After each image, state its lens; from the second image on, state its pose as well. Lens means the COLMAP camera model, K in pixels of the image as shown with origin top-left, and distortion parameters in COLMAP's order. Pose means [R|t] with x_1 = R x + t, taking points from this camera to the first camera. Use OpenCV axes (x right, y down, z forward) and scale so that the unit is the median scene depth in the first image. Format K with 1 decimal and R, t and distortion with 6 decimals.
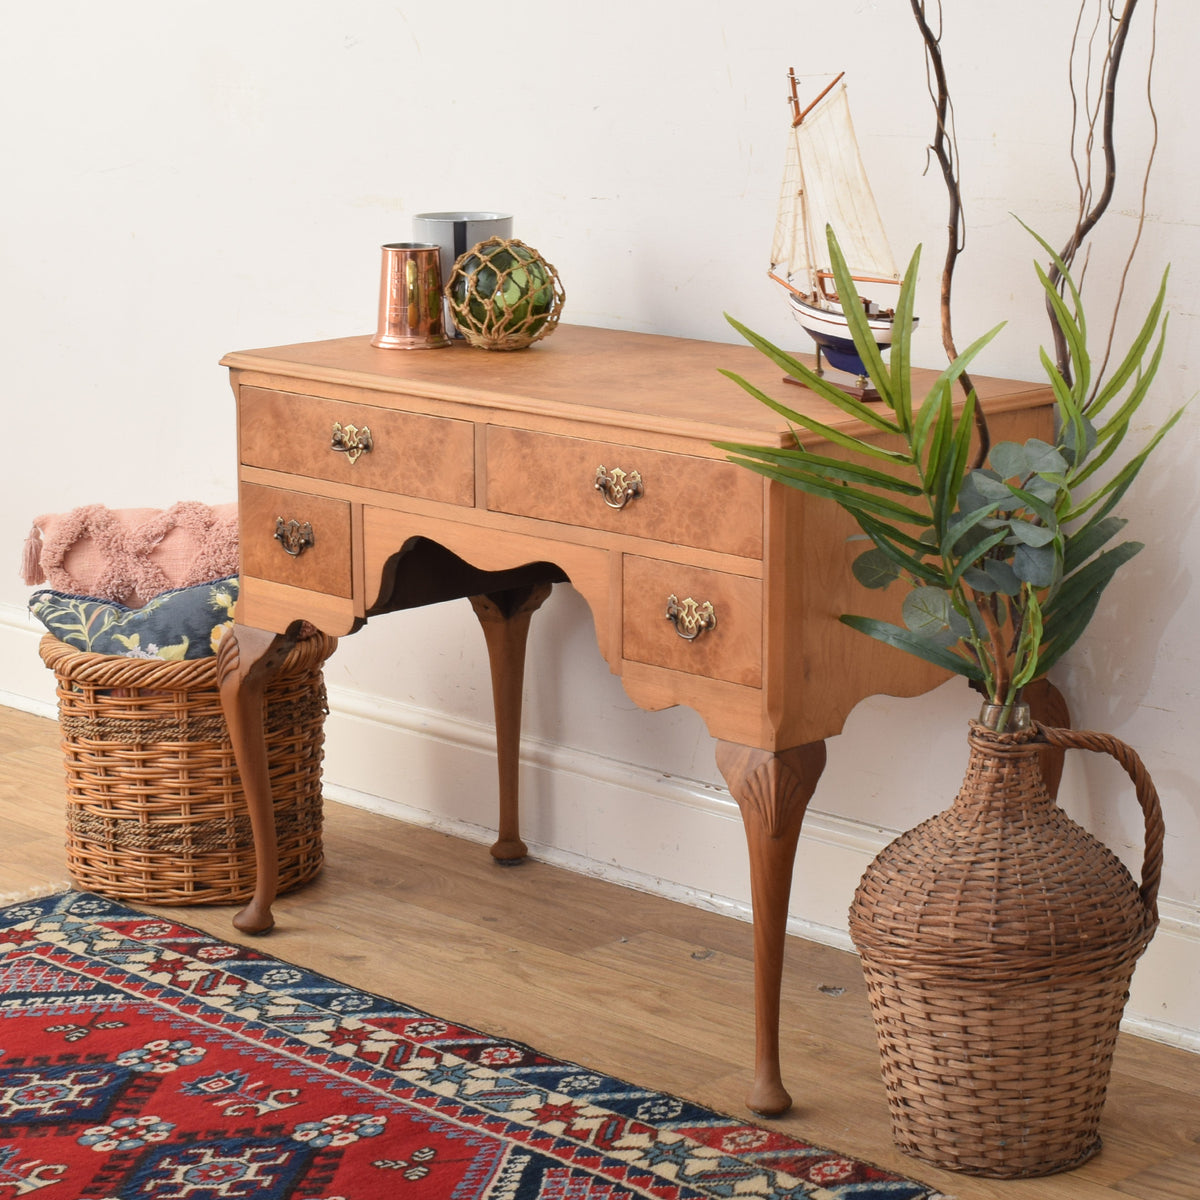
lens RADIAL K [[3235.5, 0, 568.5], [0, 3235.5, 528.8], [0, 0, 1]] dist [-0.023894, 0.000000]
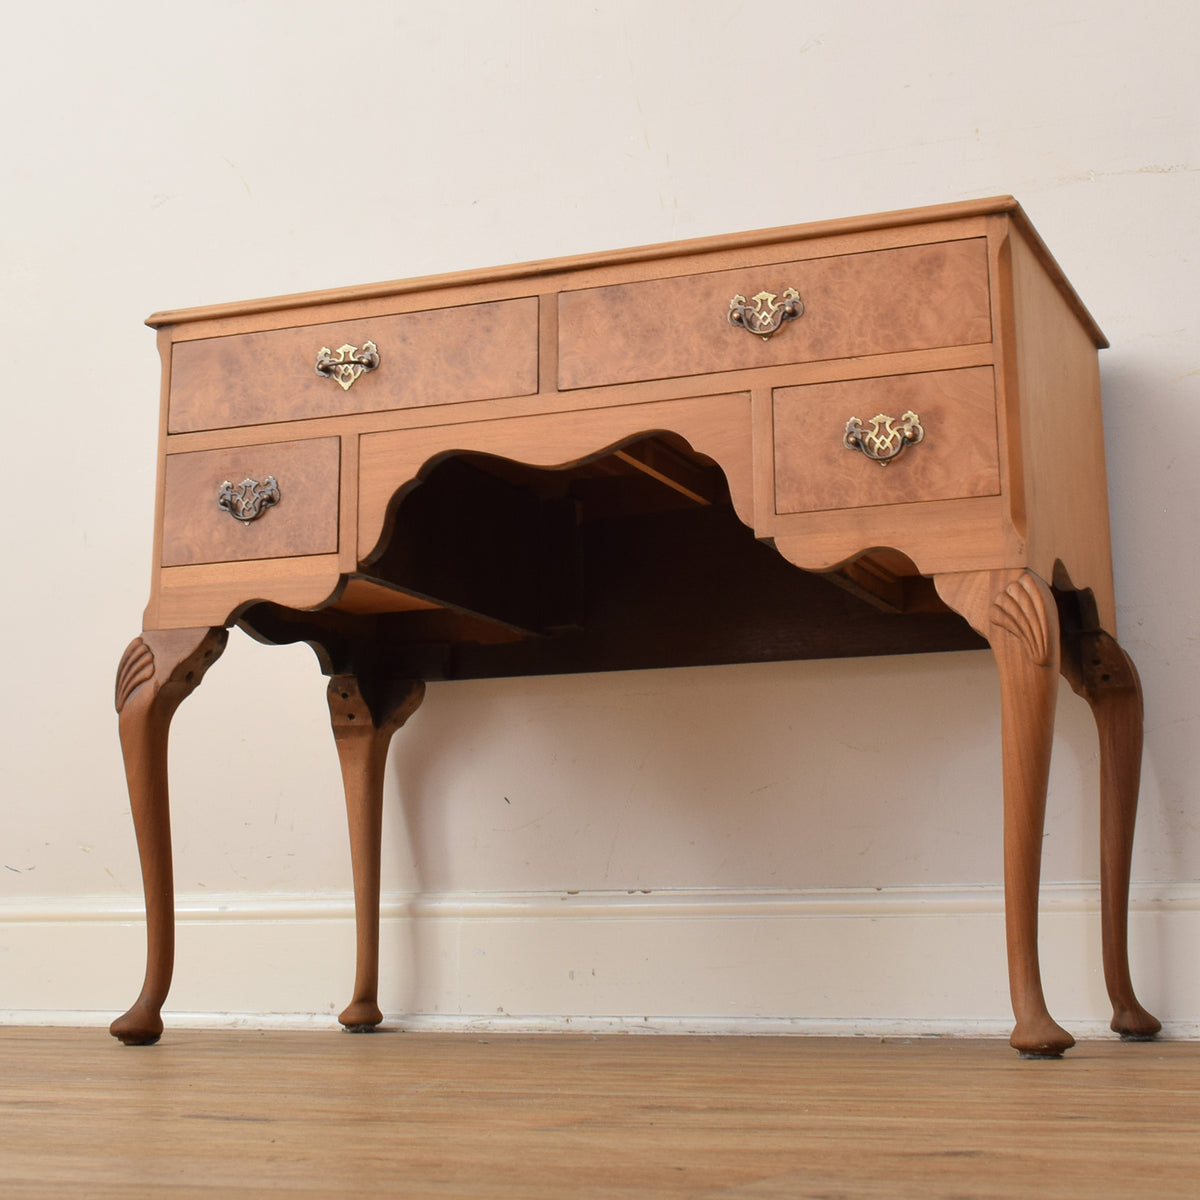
lens RADIAL K [[2149.0, 0, 582.7], [0, 2149.0, 410.5], [0, 0, 1]] dist [-0.026646, 0.000000]
pose [[0.925285, 0.095576, 0.367032, -0.215417], [0.070974, 0.906999, -0.415109, 0.222467], [-0.372572, 0.410144, 0.832449, 0.512842]]
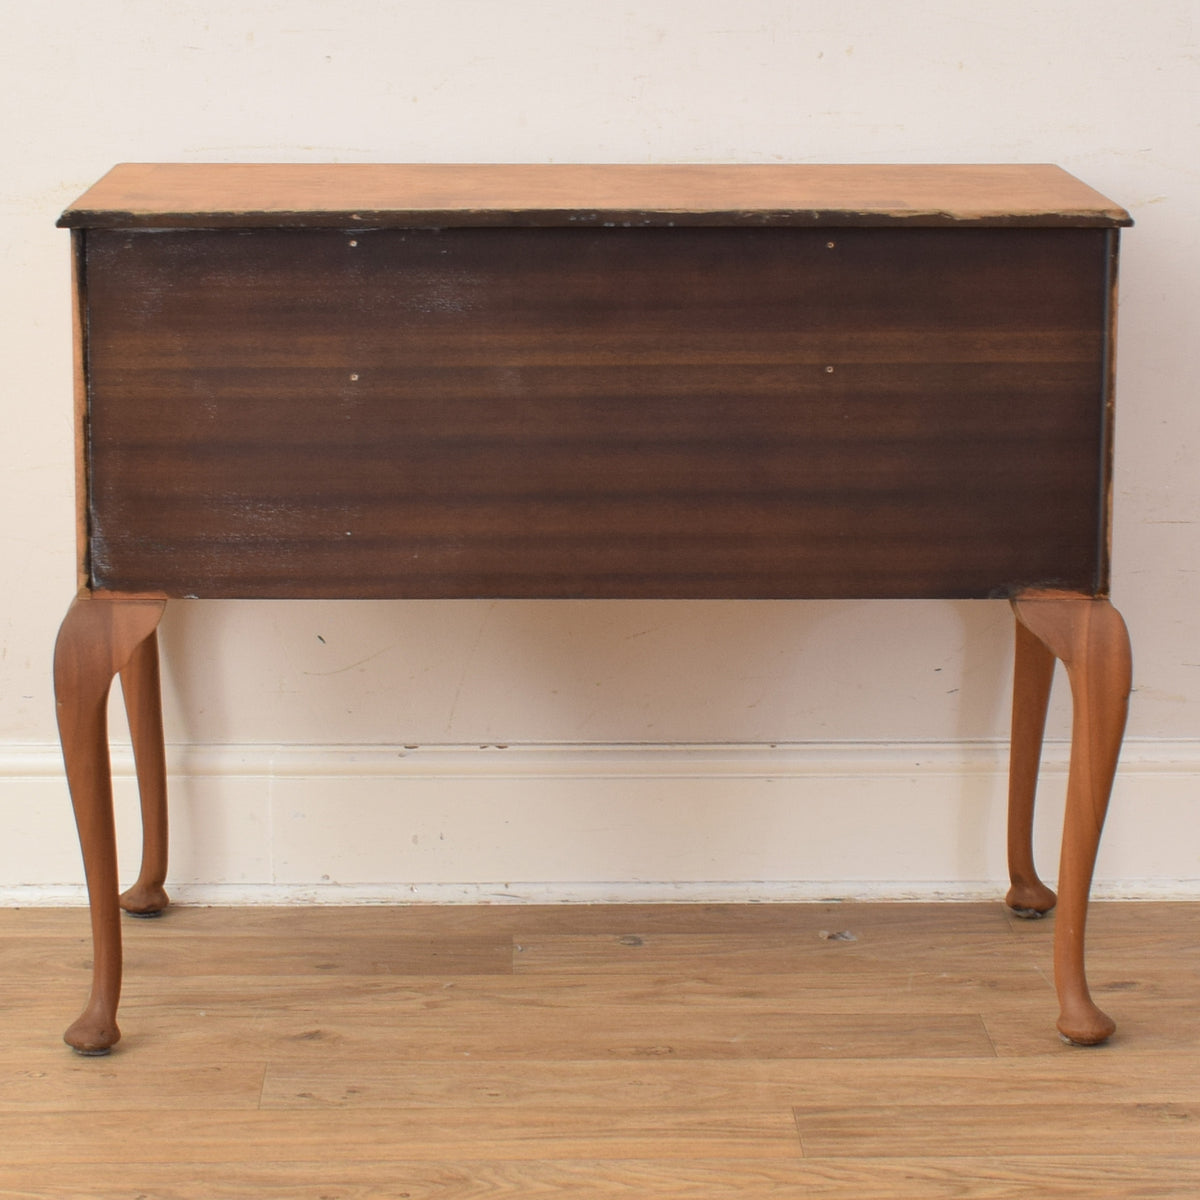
lens RADIAL K [[4234.3, 0, 595.5], [0, 4234.3, 602.1], [0, 0, 1]] dist [-0.013940, 0.000000]
pose [[0.686305, -0.132747, 0.715097, -0.720833], [0.134946, 0.989372, 0.054149, -0.005981], [-0.714685, 0.059337, 0.696925, 0.304298]]
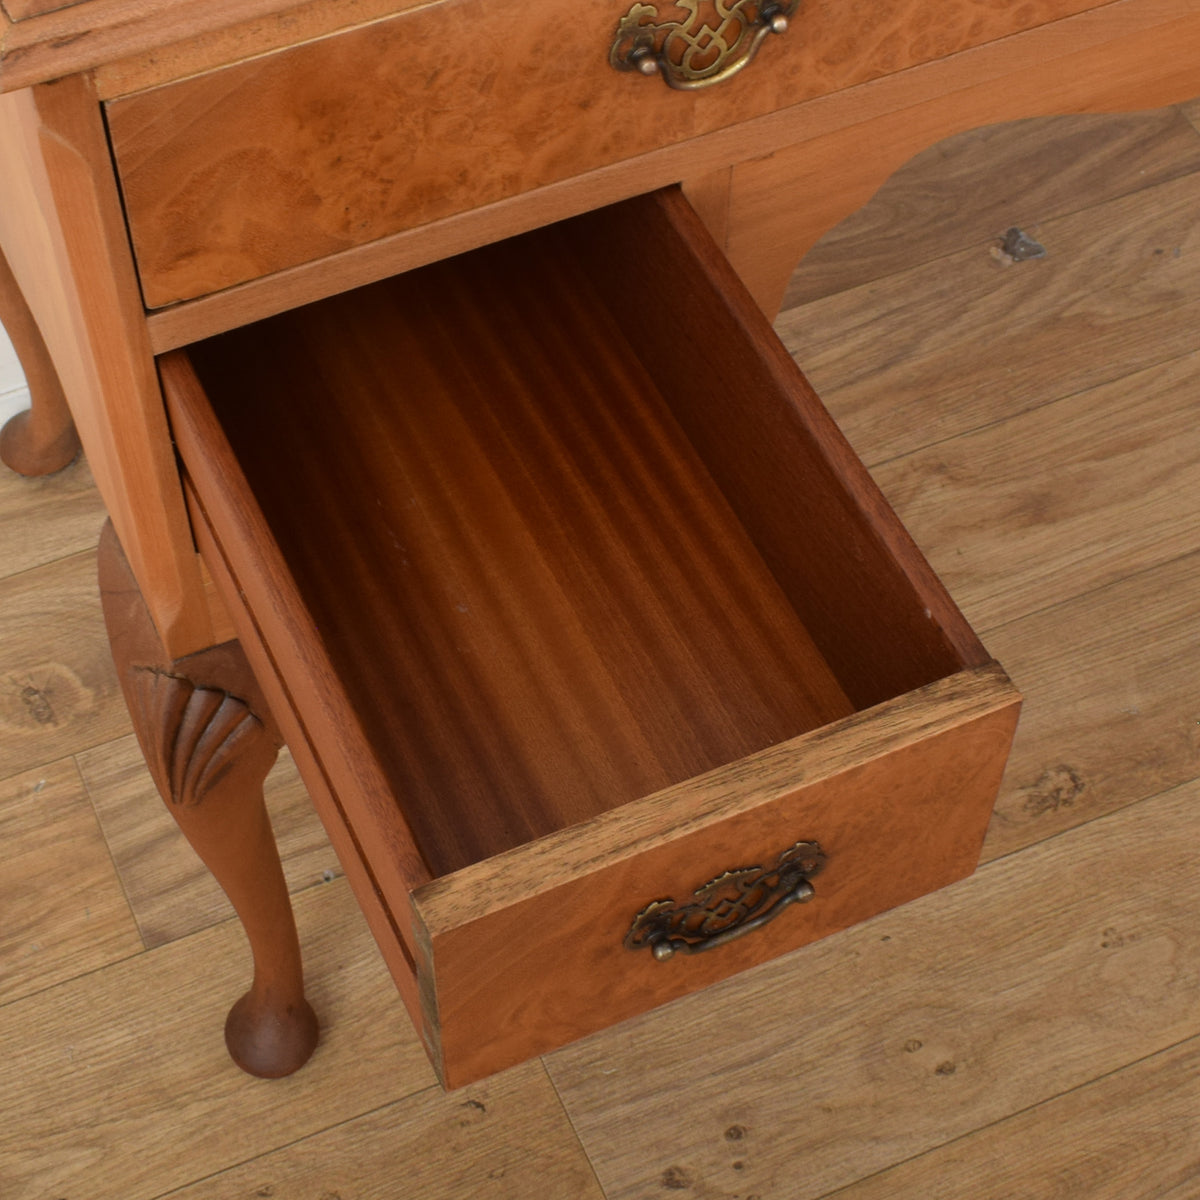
lens RADIAL K [[2454.6, 0, 517.3], [0, 2454.6, 599.6], [0, 0, 1]] dist [-0.035727, 0.000000]
pose [[0.368822, -0.764751, 0.528324, -0.229153], [0.193122, 0.619040, 0.761245, -0.166203], [-0.909216, -0.178733, 0.376006, 0.923369]]
